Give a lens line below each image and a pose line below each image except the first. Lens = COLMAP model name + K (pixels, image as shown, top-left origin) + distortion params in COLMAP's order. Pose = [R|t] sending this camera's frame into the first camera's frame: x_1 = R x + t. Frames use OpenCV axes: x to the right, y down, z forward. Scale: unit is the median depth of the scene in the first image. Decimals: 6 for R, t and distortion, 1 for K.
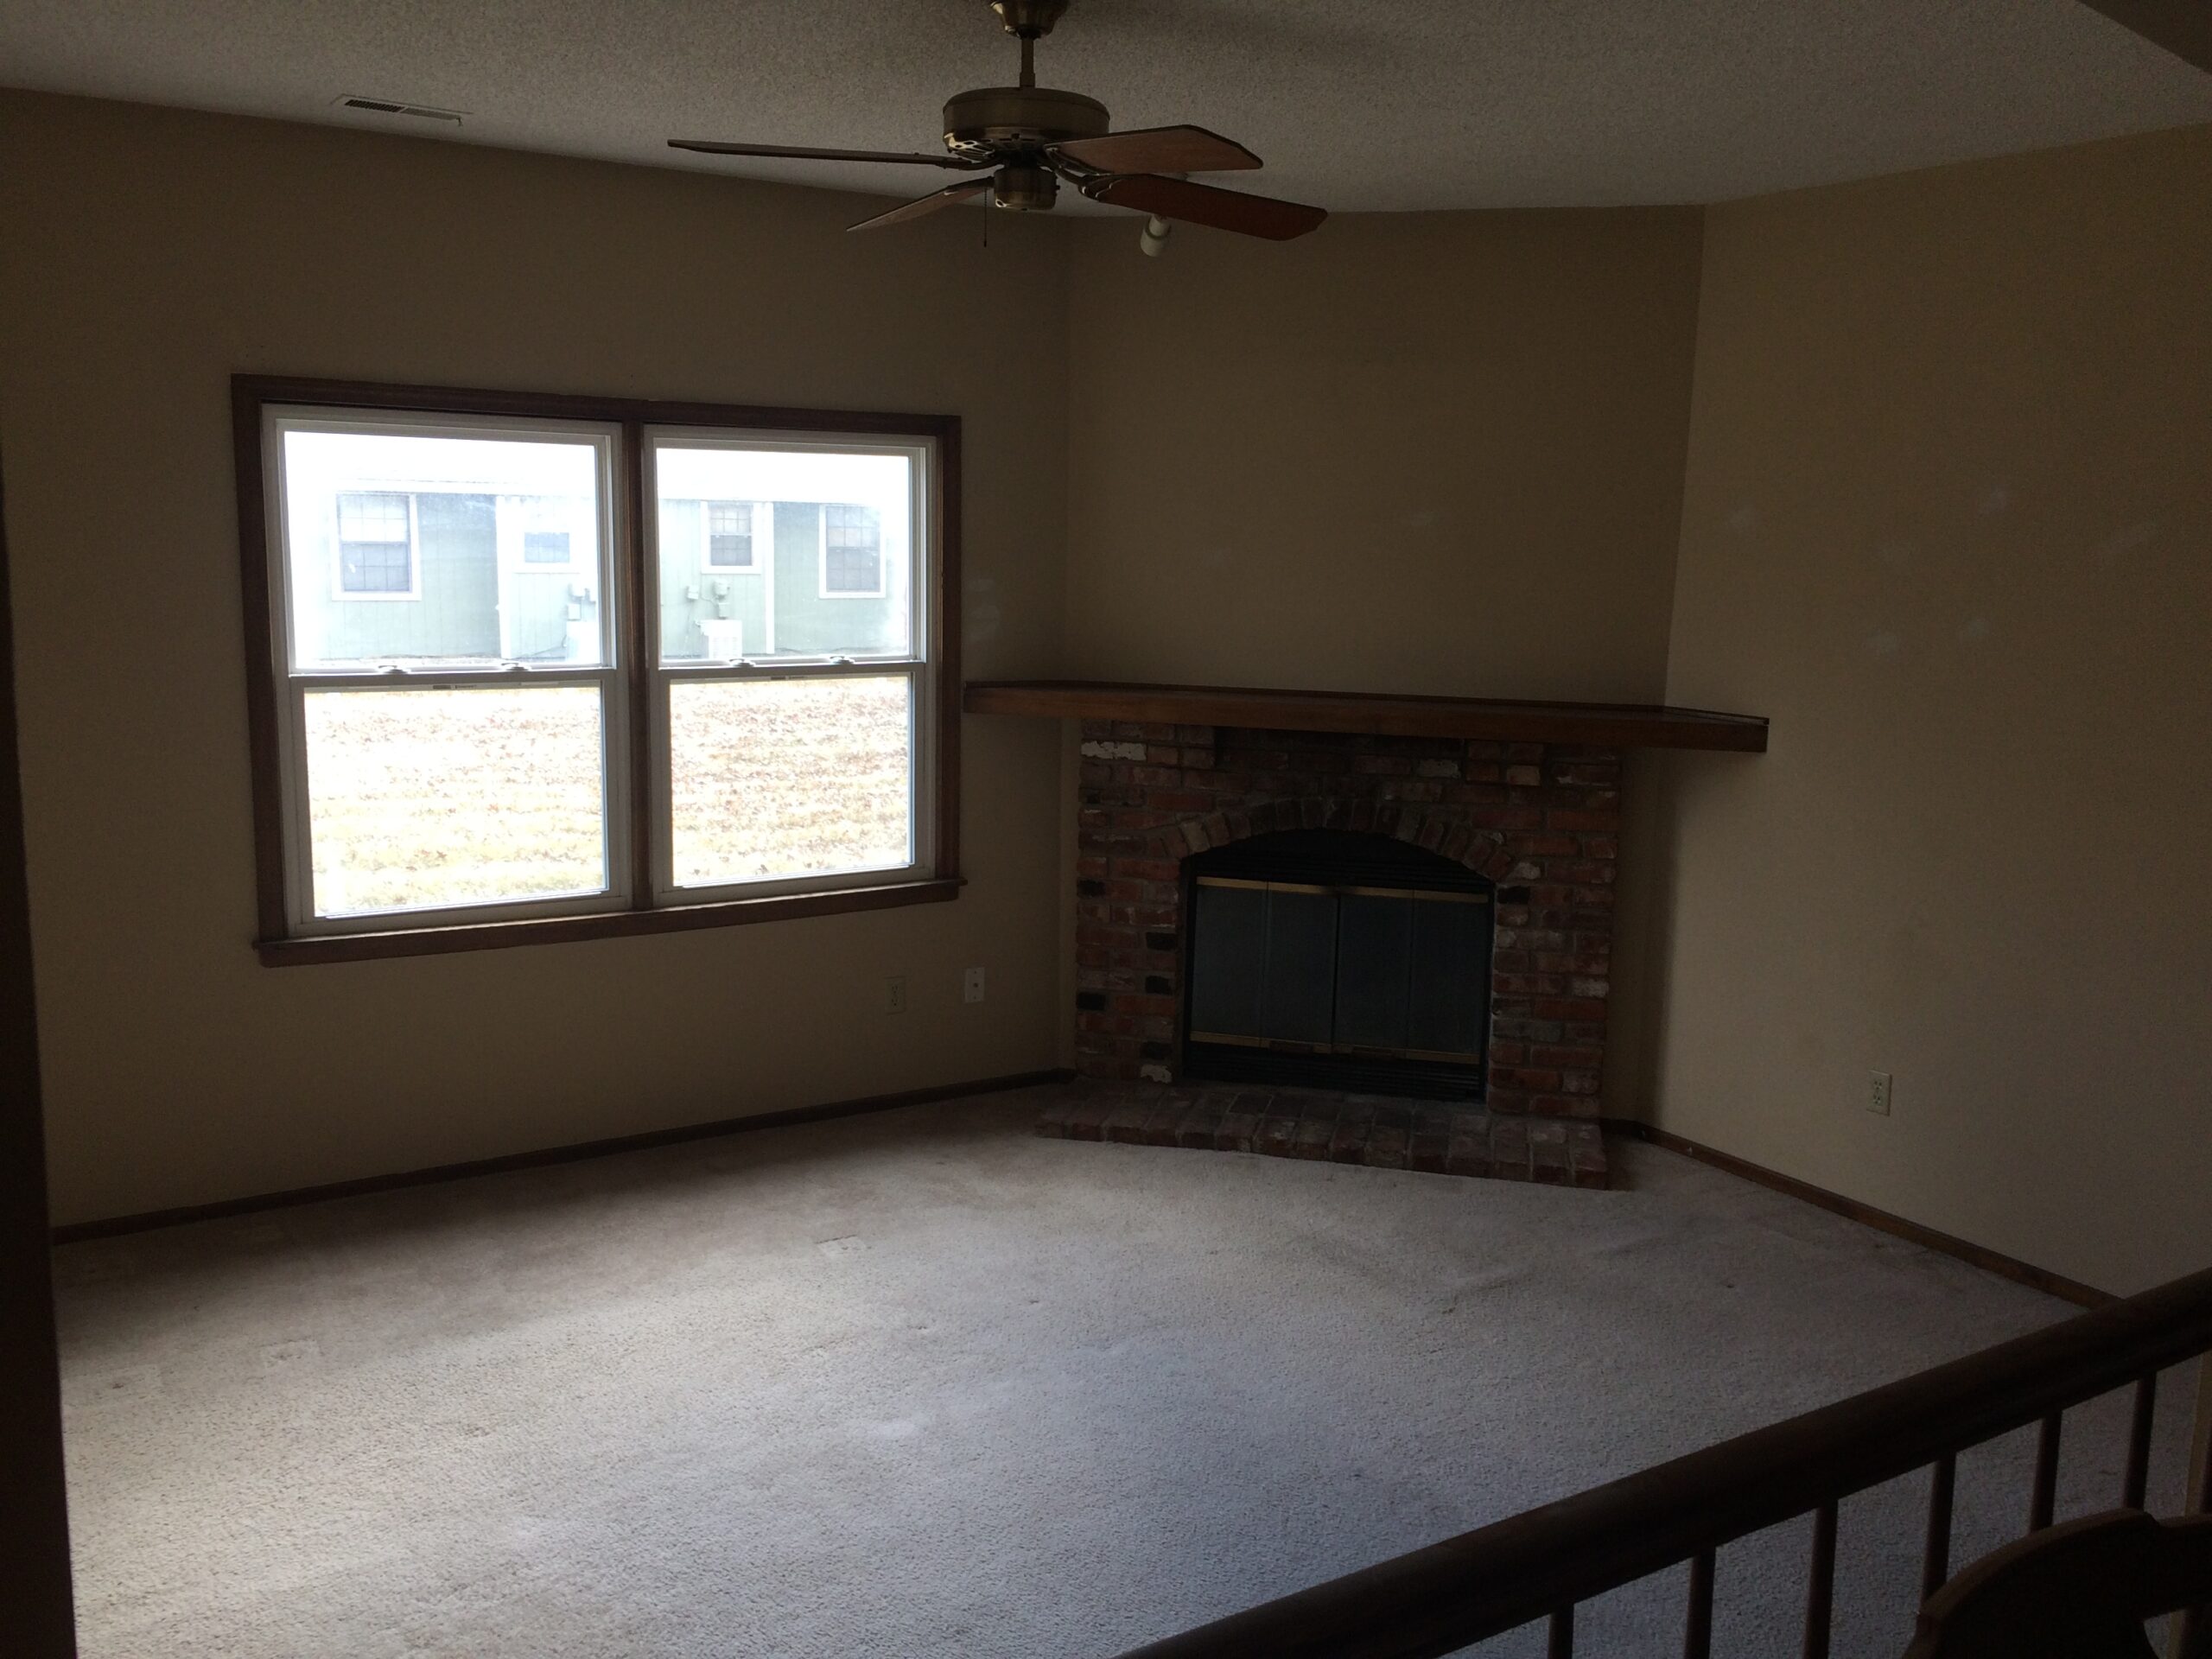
lens RADIAL K [[1900.2, 0, 1106.0], [0, 1900.2, 829.5], [0, 0, 1]] dist [0.068695, -0.004453]
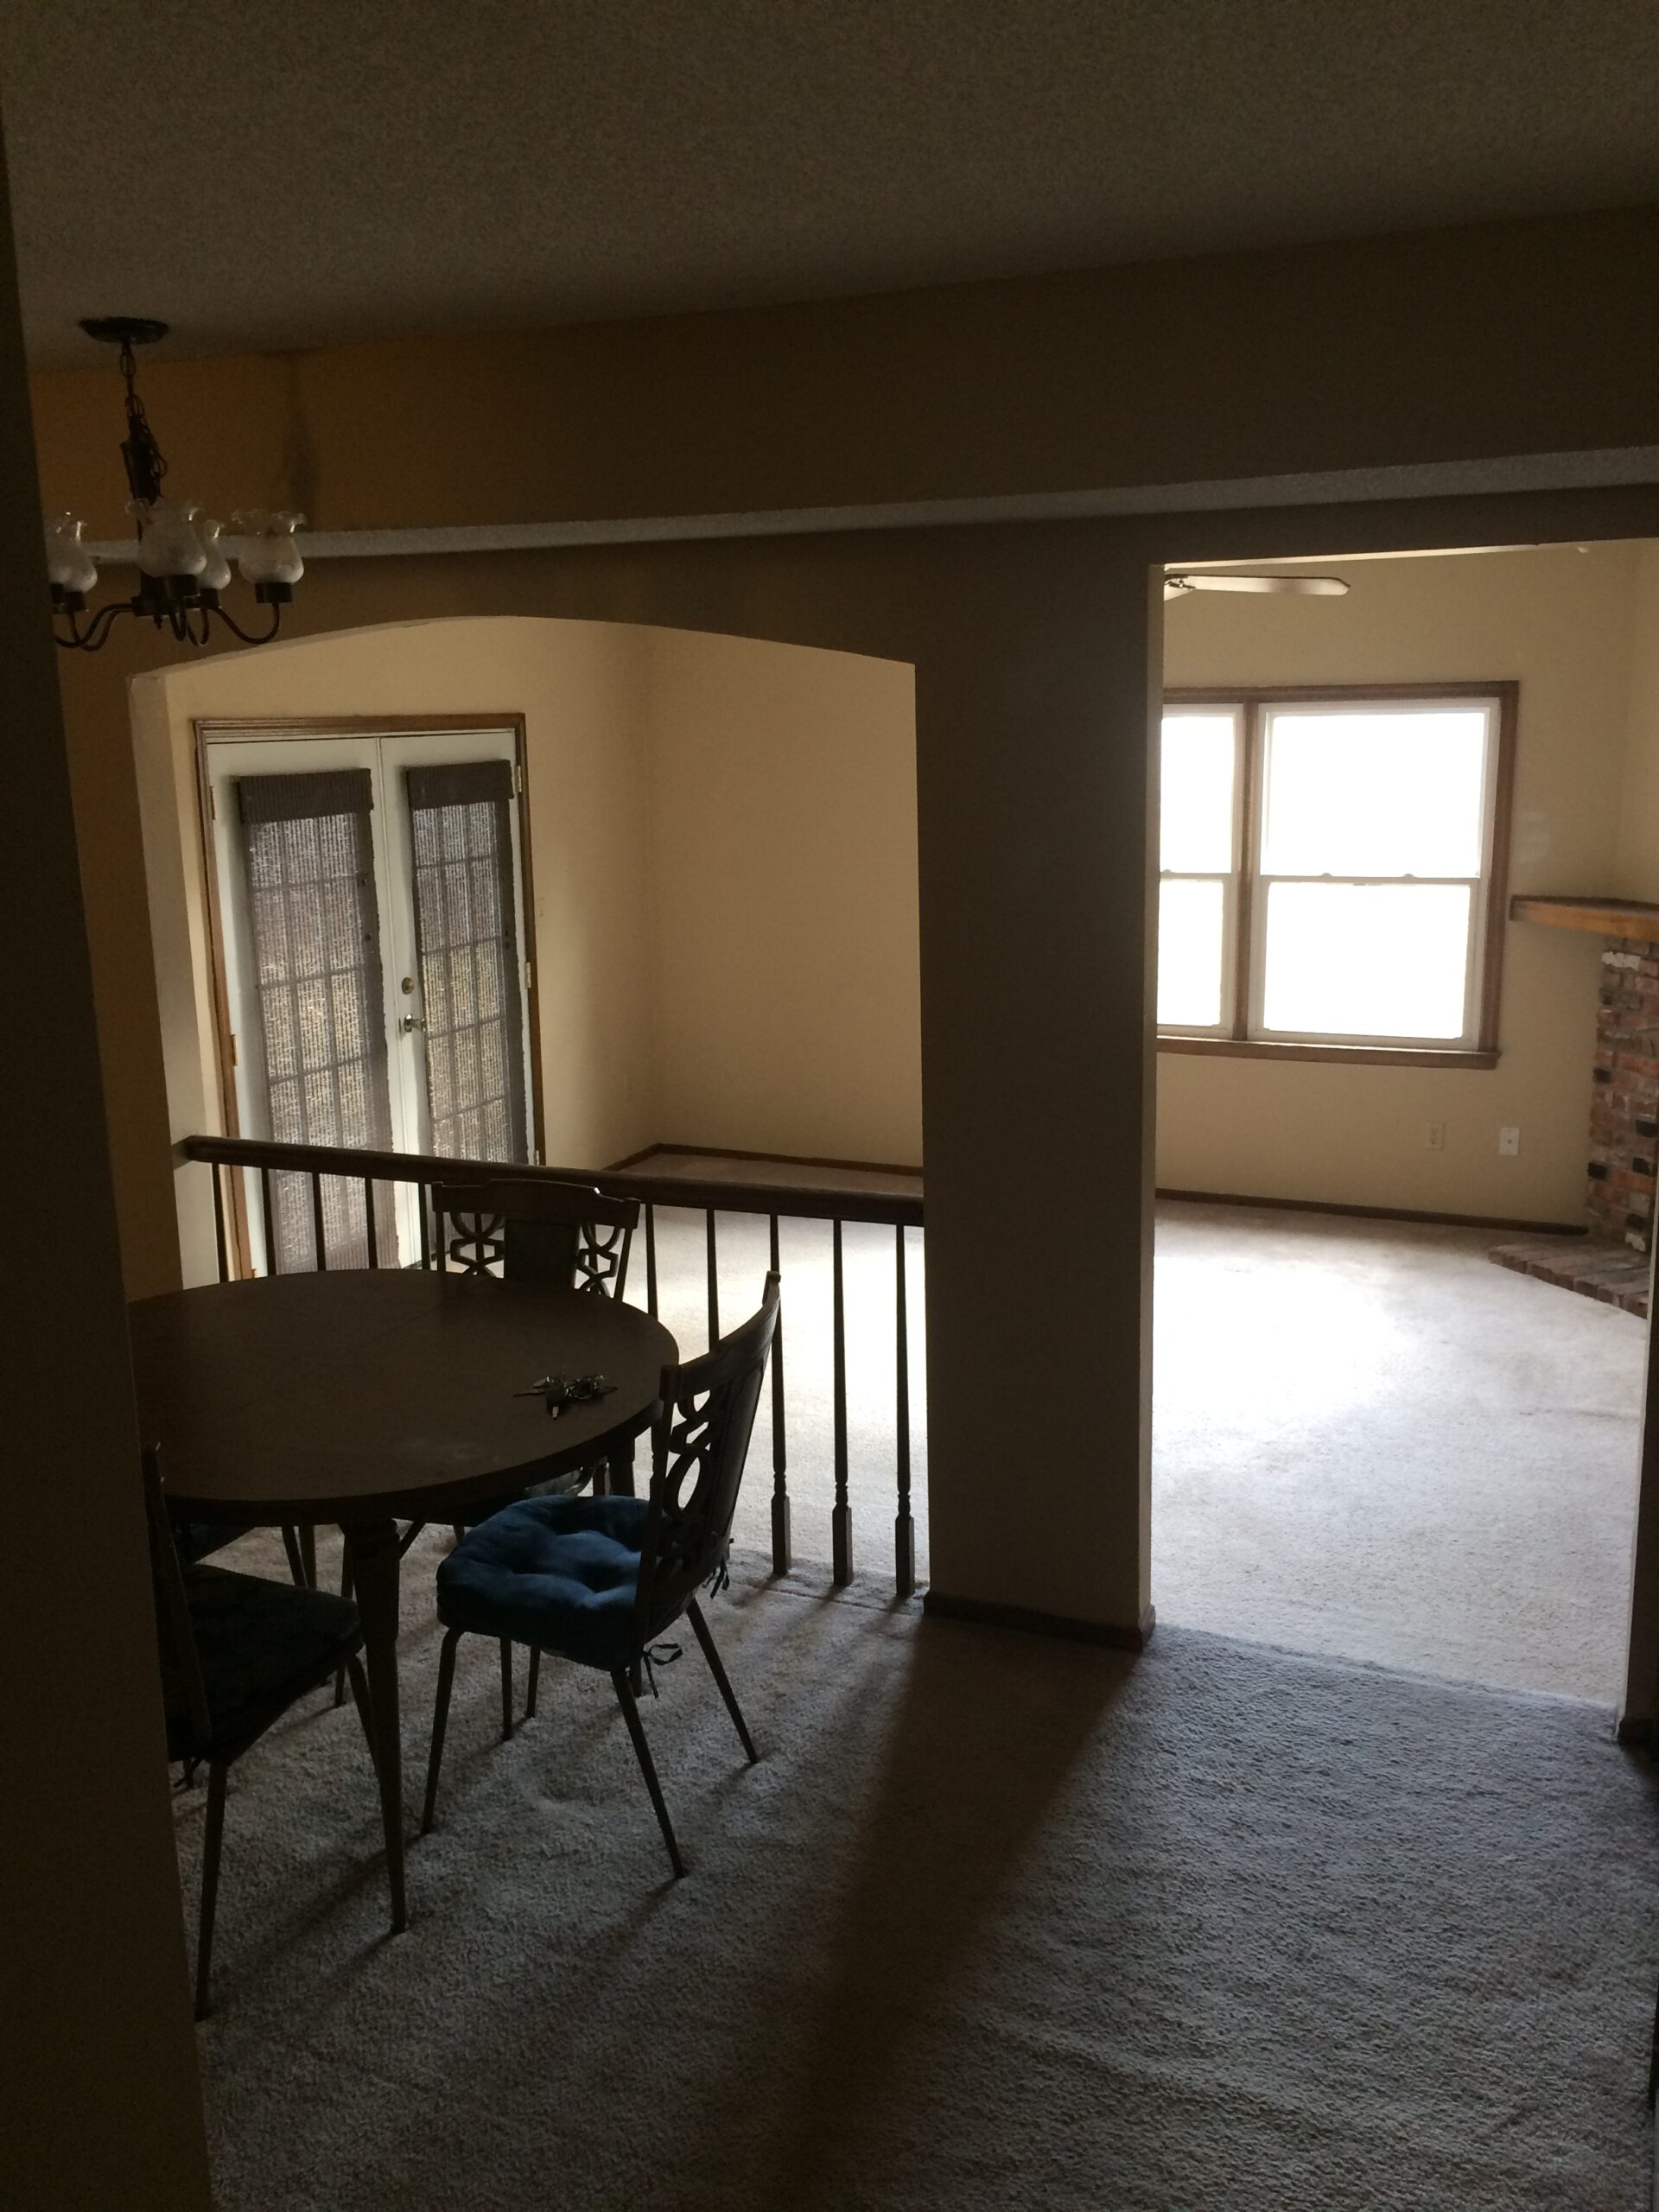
lens RADIAL K [[1900.2, 0, 846.6], [0, 1900.2, 1114.9], [0, 0, 1]] dist [0.068695, -0.004453]
pose [[0.587197, 0.151939, -0.795056, 0.689977], [-0.106341, 0.988192, 0.110309, -0.027722], [0.802428, 0.019774, 0.596421, -0.093838]]
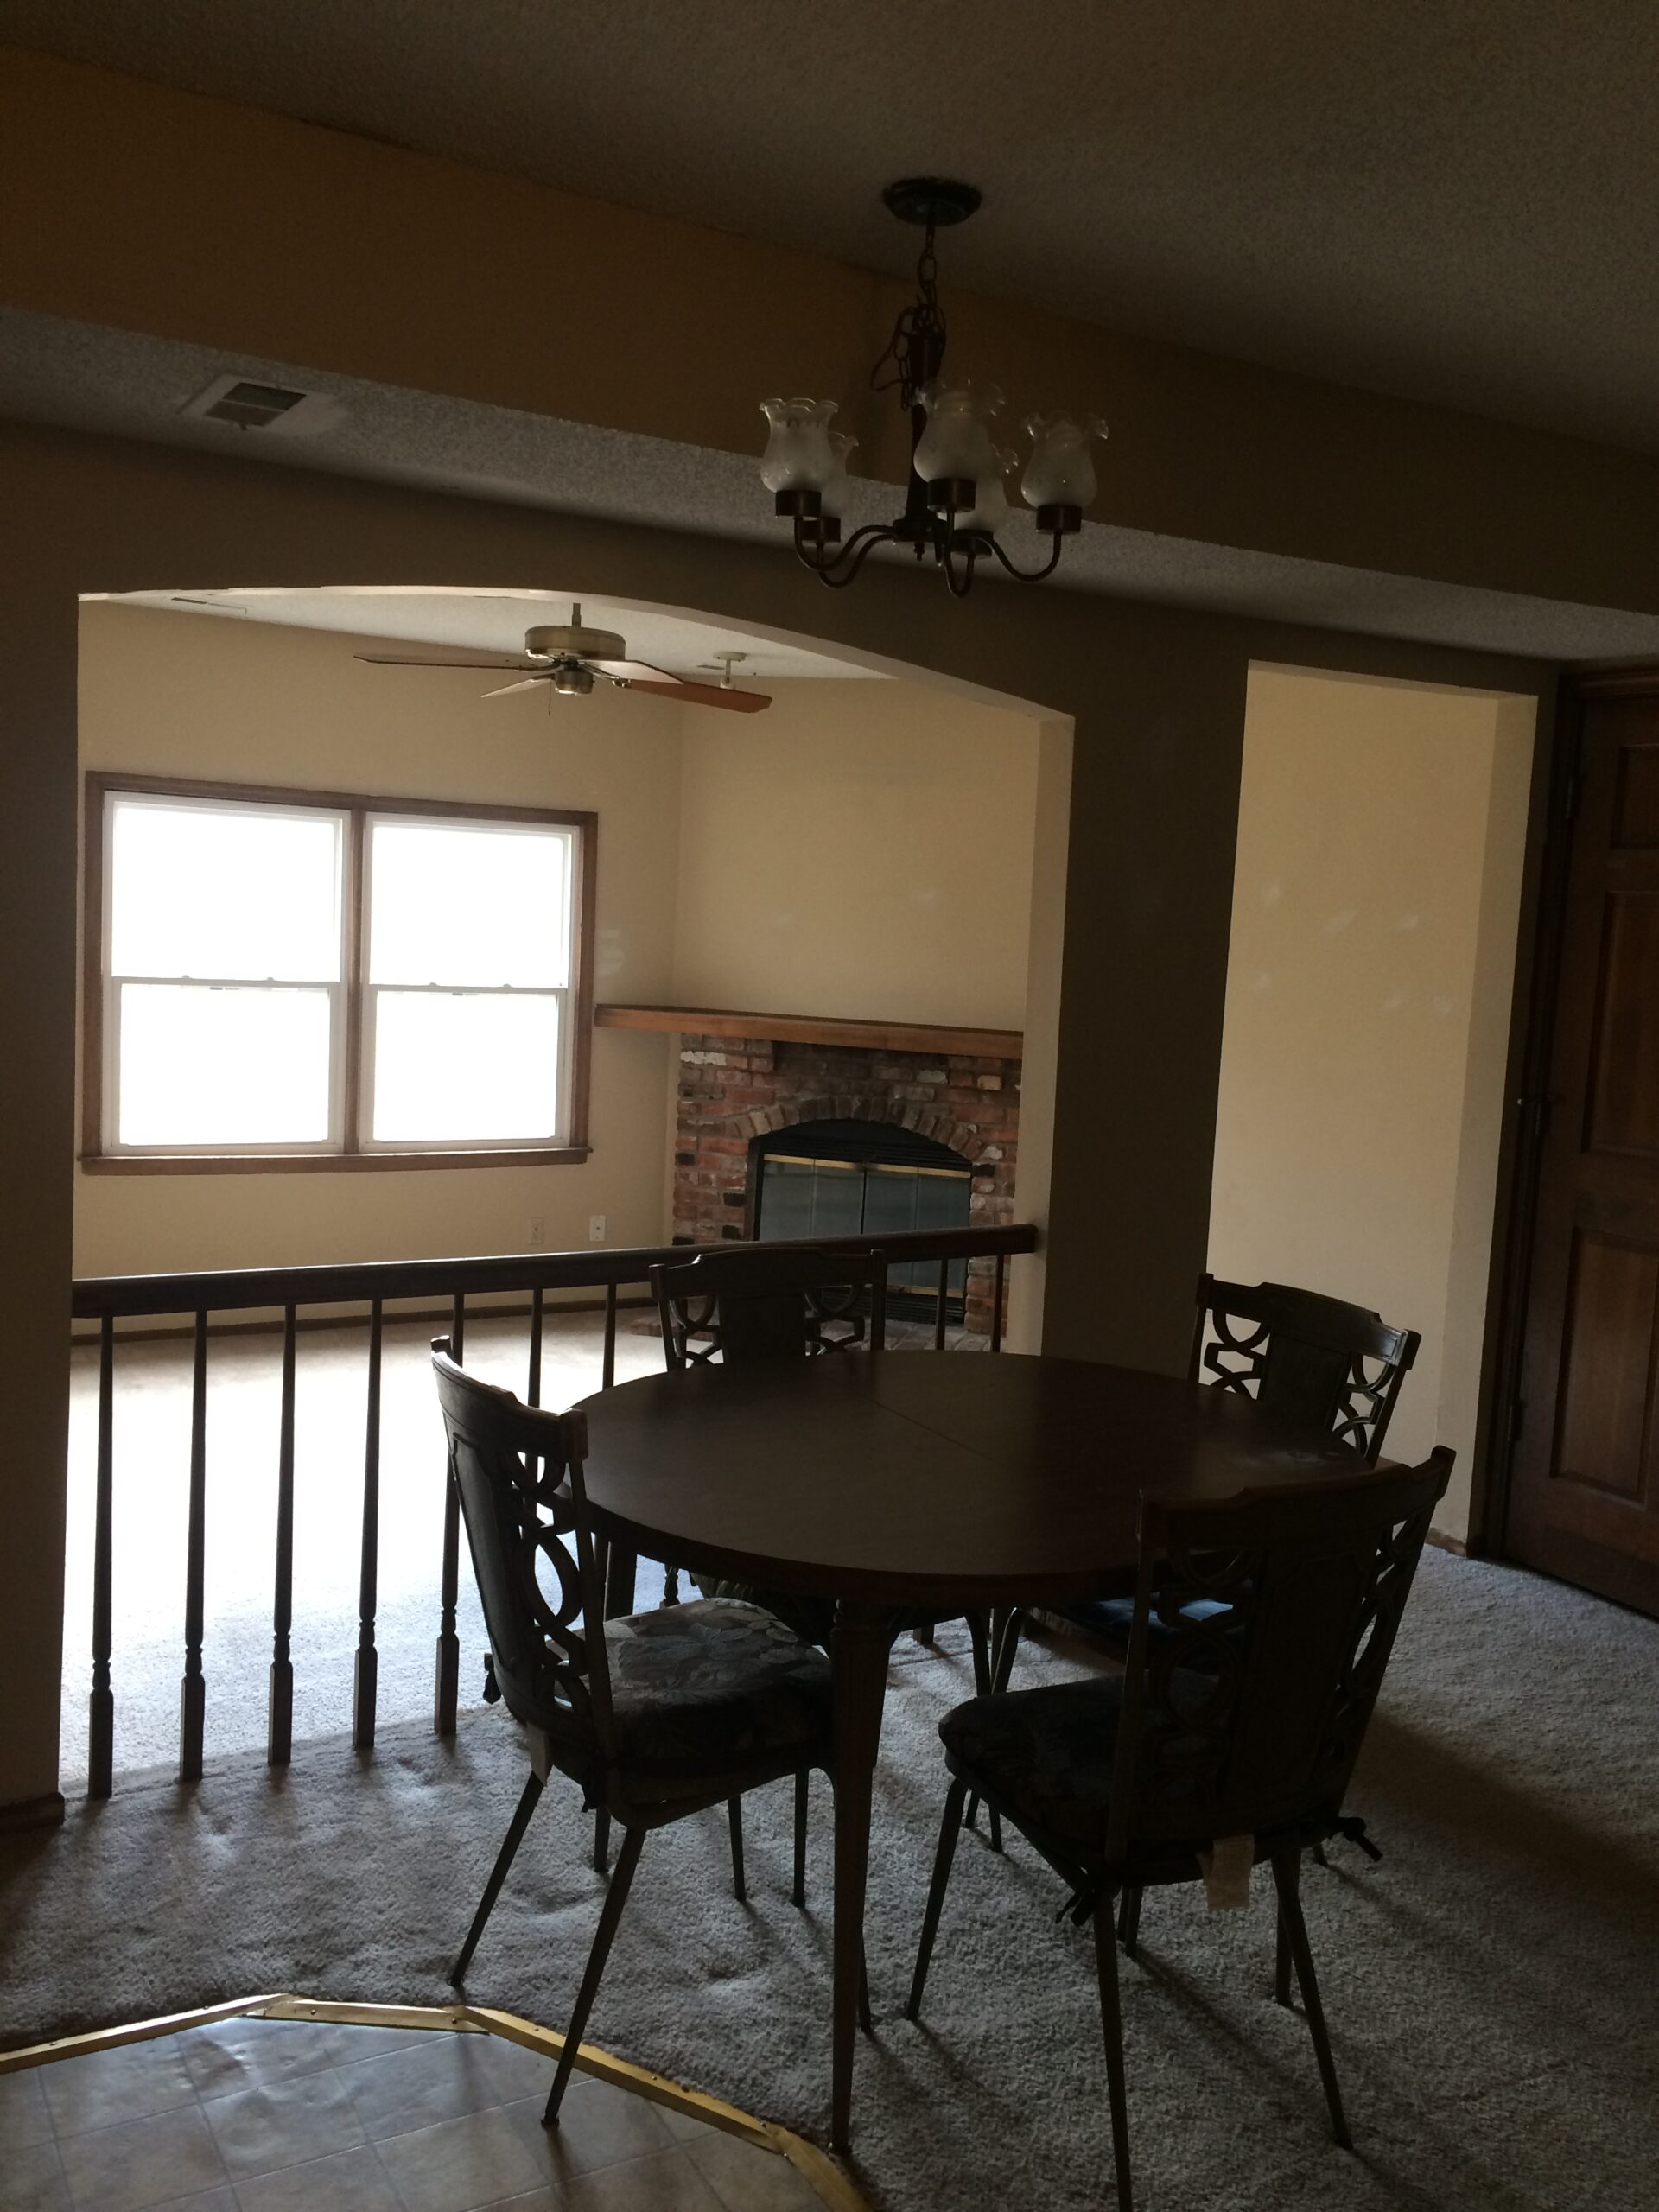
lens RADIAL K [[1900.2, 0, 846.6], [0, 1900.2, 1114.9], [0, 0, 1]] dist [0.068695, -0.004453]
pose [[0.999184, 0.035069, -0.020043, 0.137230], [-0.036096, 0.997922, -0.053374, 0.069461], [0.018130, 0.054054, 0.998373, -0.365317]]
